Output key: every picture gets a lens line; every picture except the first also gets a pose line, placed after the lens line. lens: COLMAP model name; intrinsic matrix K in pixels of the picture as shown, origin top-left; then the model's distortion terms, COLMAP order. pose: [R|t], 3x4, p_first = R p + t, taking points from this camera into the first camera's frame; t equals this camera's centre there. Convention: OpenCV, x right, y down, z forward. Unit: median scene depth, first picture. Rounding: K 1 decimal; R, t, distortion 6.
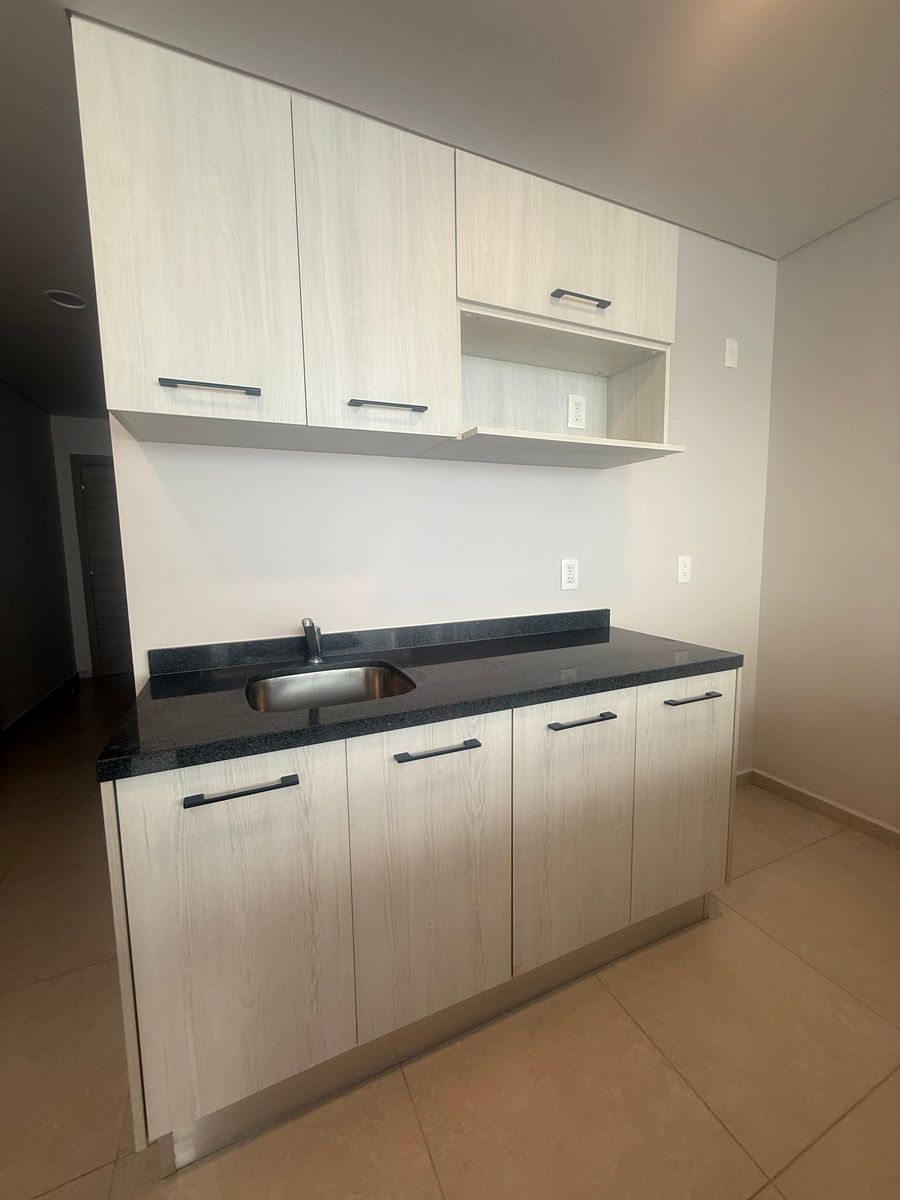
lens RADIAL K [[479.0, 0, 454.0], [0, 479.0, 599.6], [0, 0, 1]] dist [-0.002774, -0.000573]
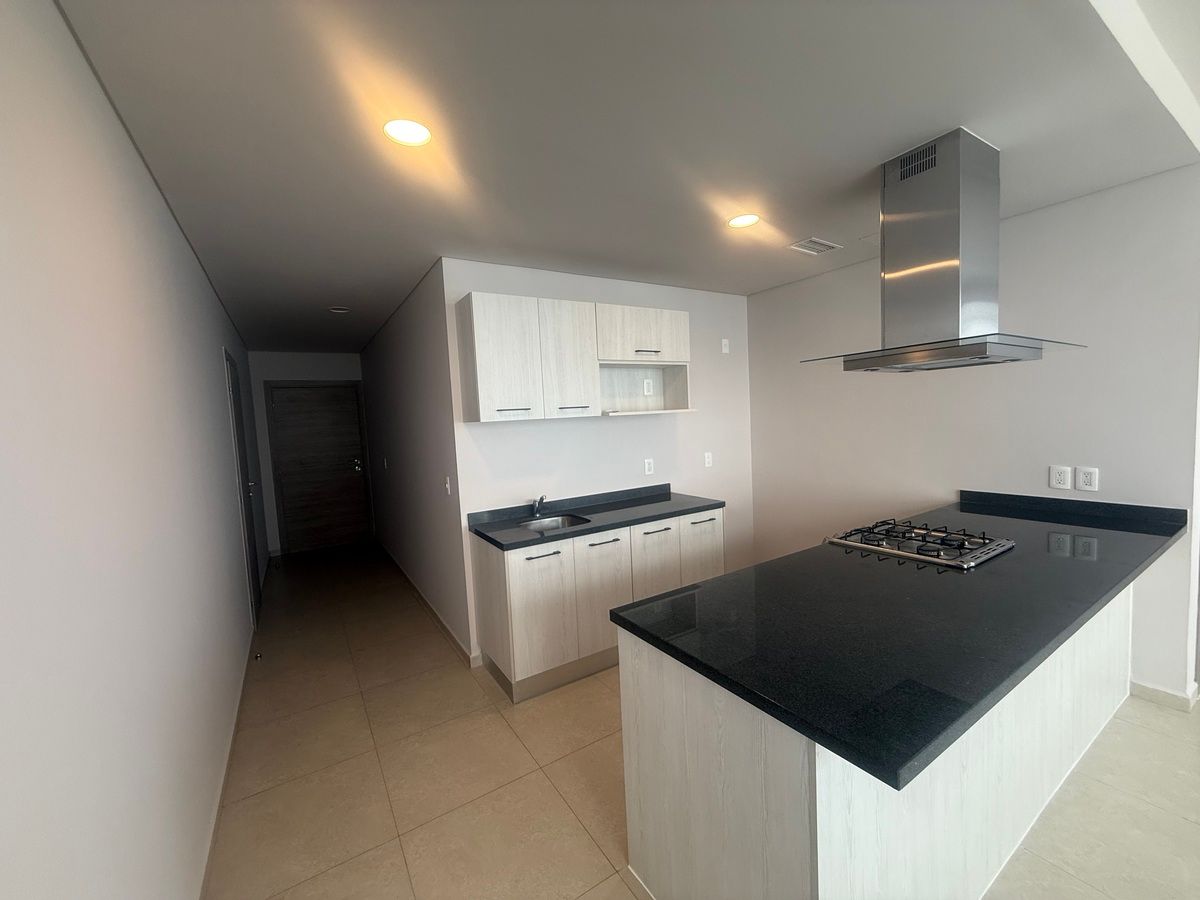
lens RADIAL K [[479.0, 0, 598.3], [0, 479.0, 454.2], [0, 0, 1]] dist [-0.002774, -0.000573]
pose [[0.990386, -0.042956, 0.131493, -0.312726], [0.048127, 0.998178, -0.036398, -0.061260], [-0.129690, 0.042377, 0.990649, -1.304705]]
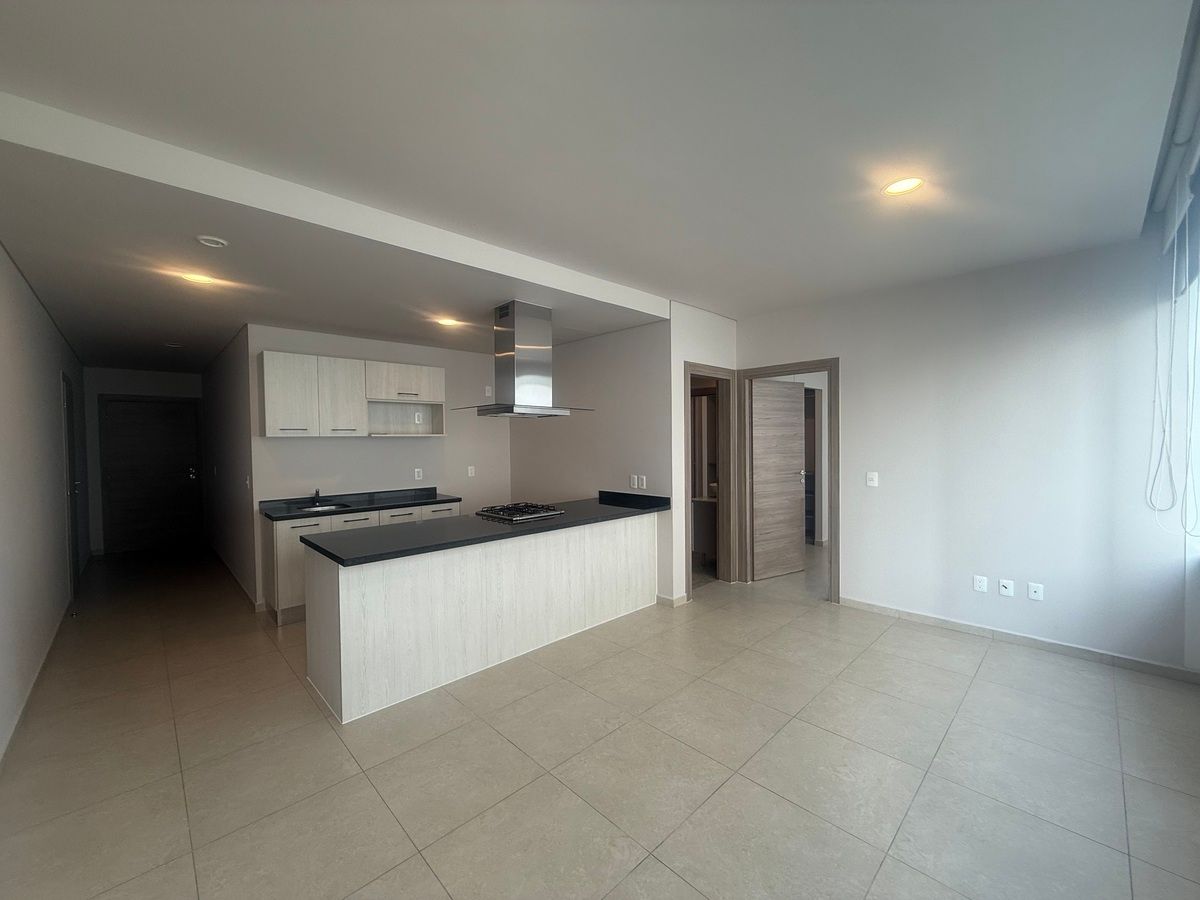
lens RADIAL K [[479.0, 0, 600.0], [0, 479.0, 453.4], [0, 0, 1]] dist [-0.002774, -0.000573]
pose [[0.943621, -0.002722, 0.331016, 0.445780], [0.032408, 0.995922, -0.084195, 0.130950], [-0.329437, 0.090176, 0.939862, -2.743491]]
